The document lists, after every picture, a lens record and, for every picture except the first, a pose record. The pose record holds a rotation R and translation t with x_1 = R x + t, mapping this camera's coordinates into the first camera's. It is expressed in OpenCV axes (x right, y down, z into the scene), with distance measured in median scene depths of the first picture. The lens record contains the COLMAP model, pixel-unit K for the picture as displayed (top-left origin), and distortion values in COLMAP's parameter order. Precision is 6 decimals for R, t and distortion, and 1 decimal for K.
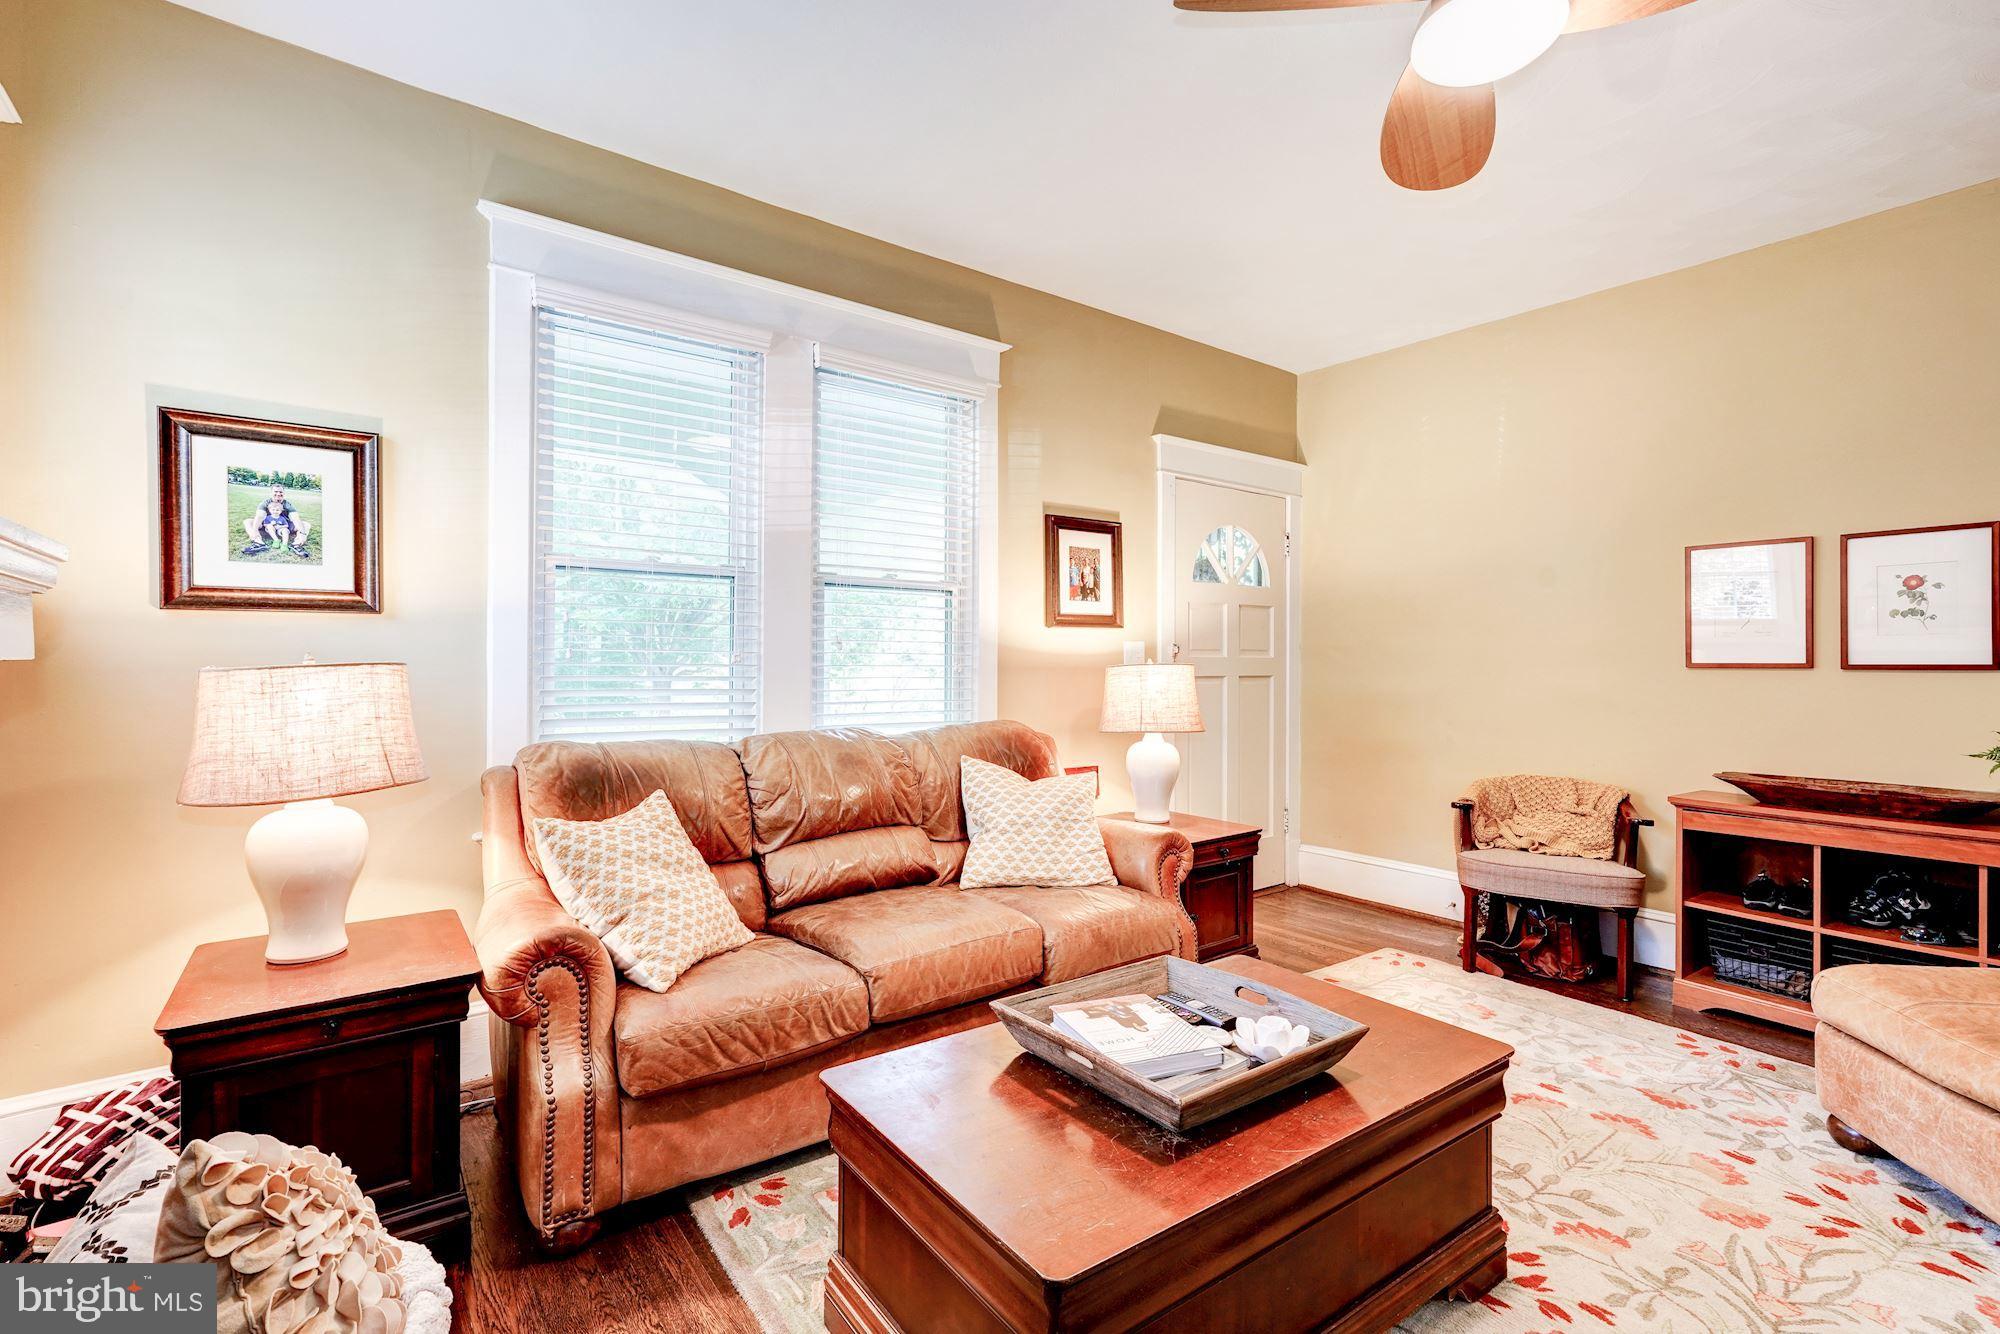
lens RADIAL K [[919.0, 0, 996.8], [0, 919.0, 670.6], [0, 0, 1]] dist [0.016335, 0.001545]
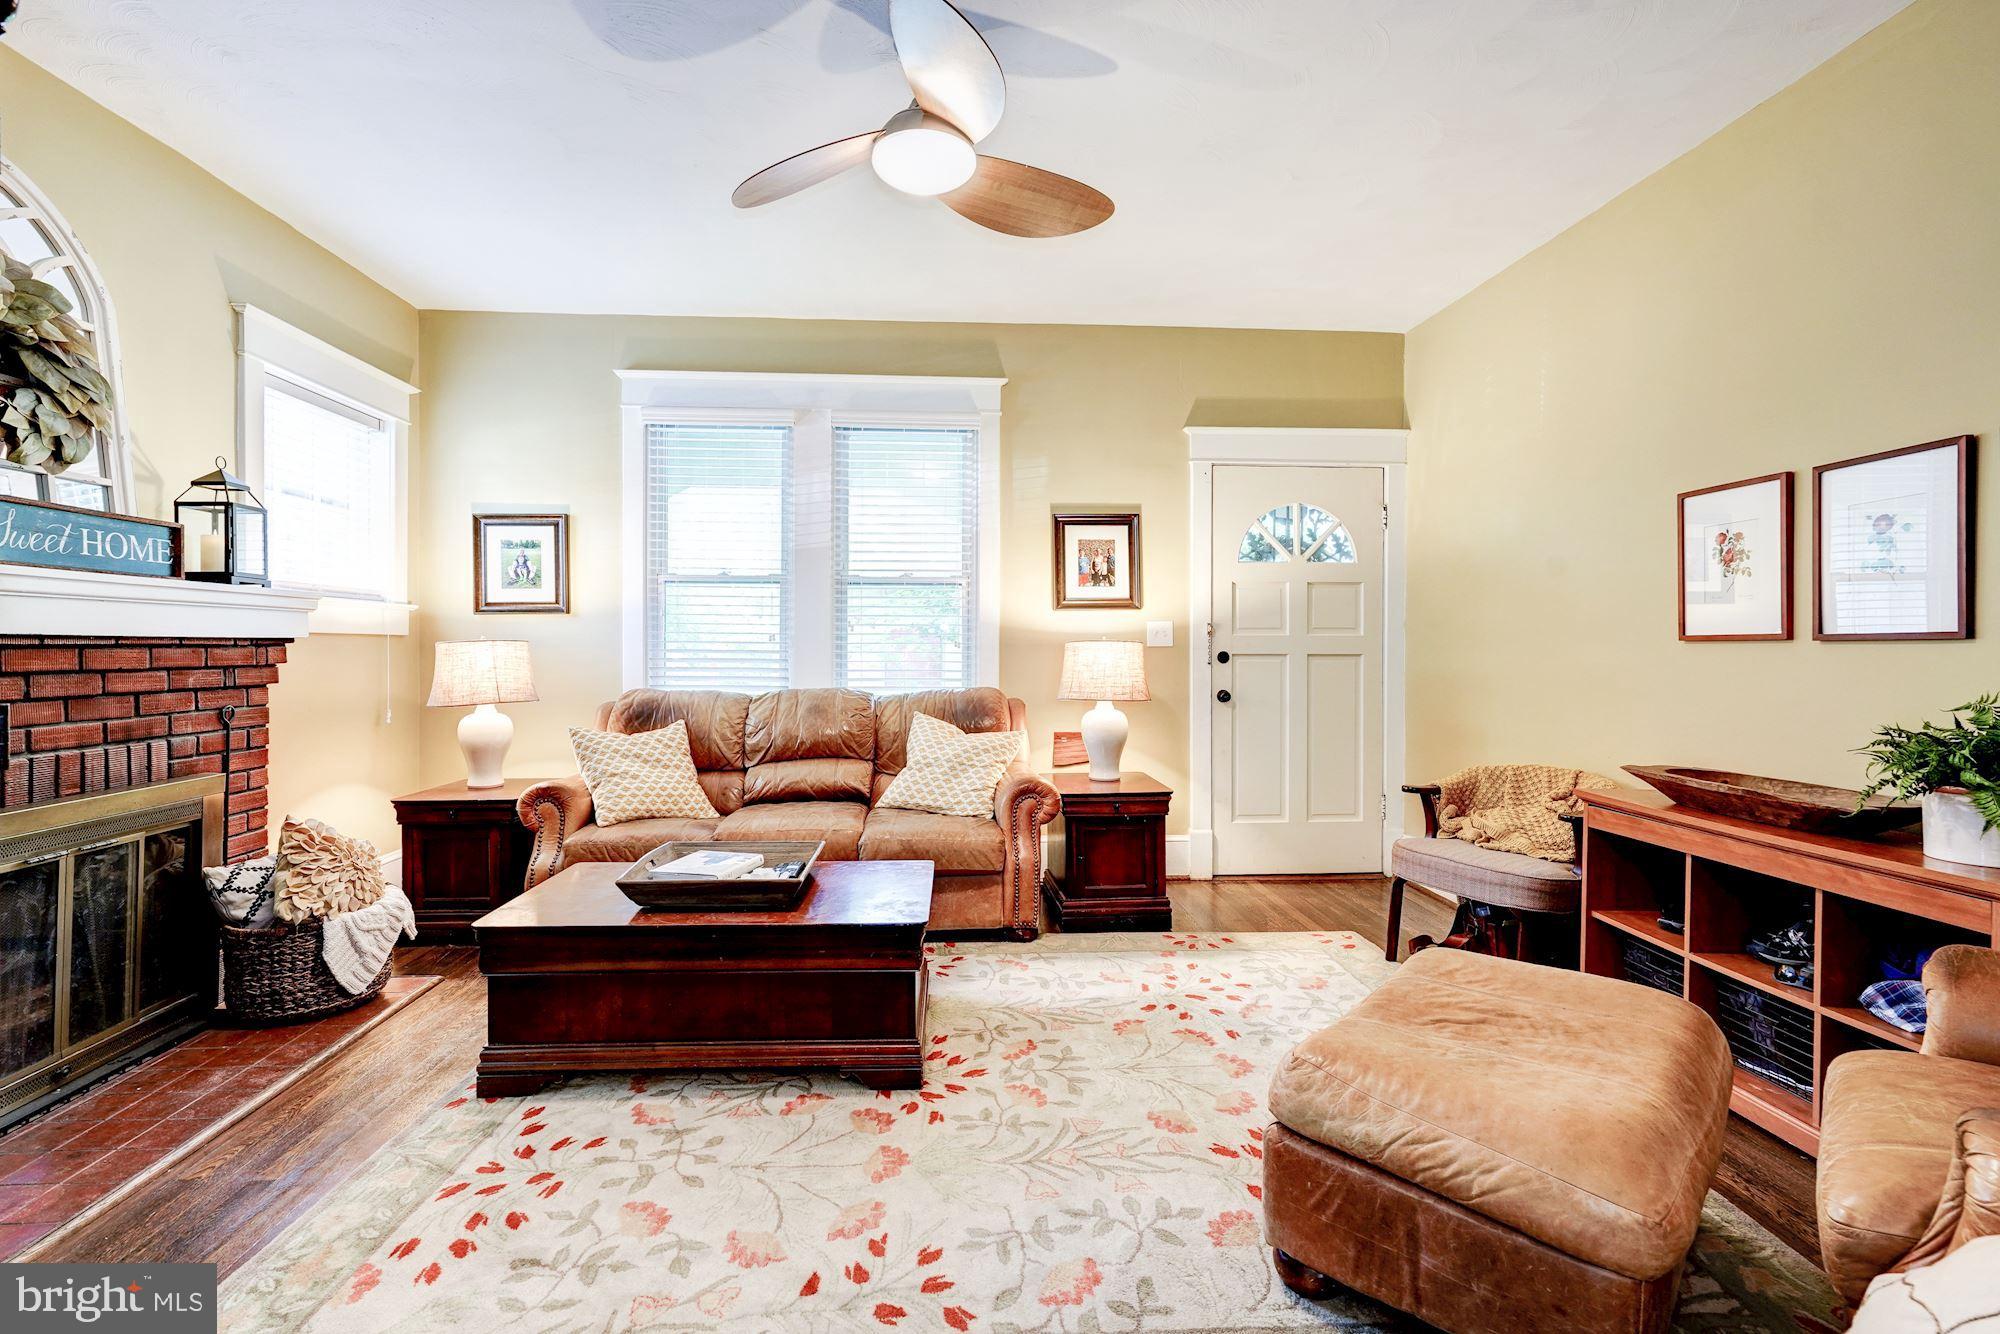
lens RADIAL K [[919.0, 0, 990.8], [0, 919.0, 672.6], [0, 0, 1]] dist [0.016335, 0.001545]
pose [[0.831139, 0.012430, -0.555926, 0.777983], [-0.004022, 0.999858, 0.016343, 0.015250], [0.556051, -0.011347, 0.831071, -0.025493]]
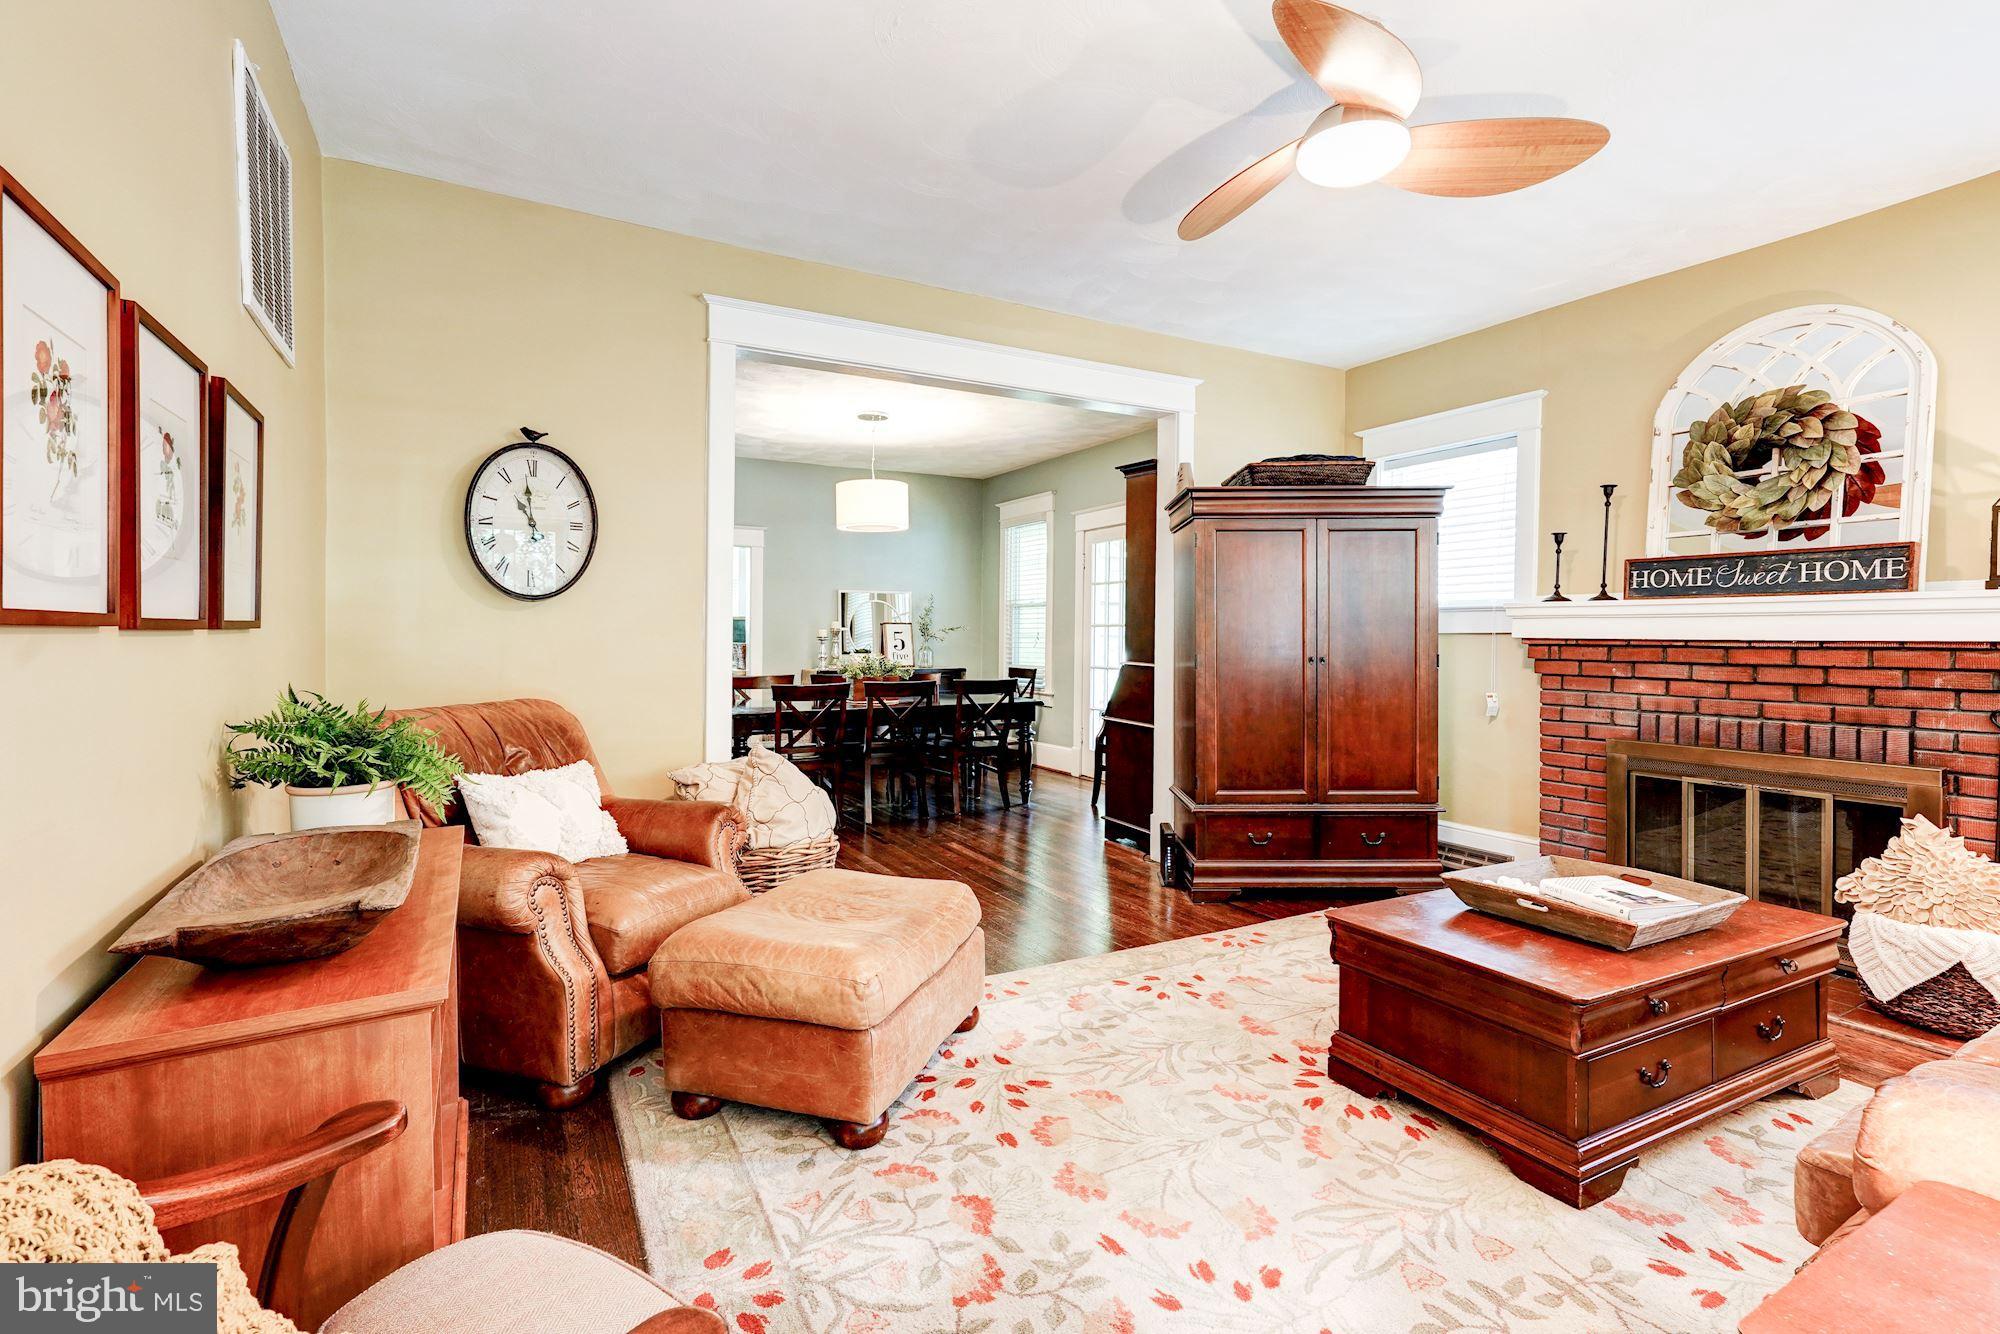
lens RADIAL K [[919.0, 0, 982.9], [0, 919.0, 652.5], [0, 0, 1]] dist [0.016335, 0.001545]
pose [[-0.987866, -0.012148, 0.154832, 0.483924], [-0.008404, 0.999657, 0.024815, -0.004414], [-0.155081, 0.023212, -0.987629, 1.378863]]
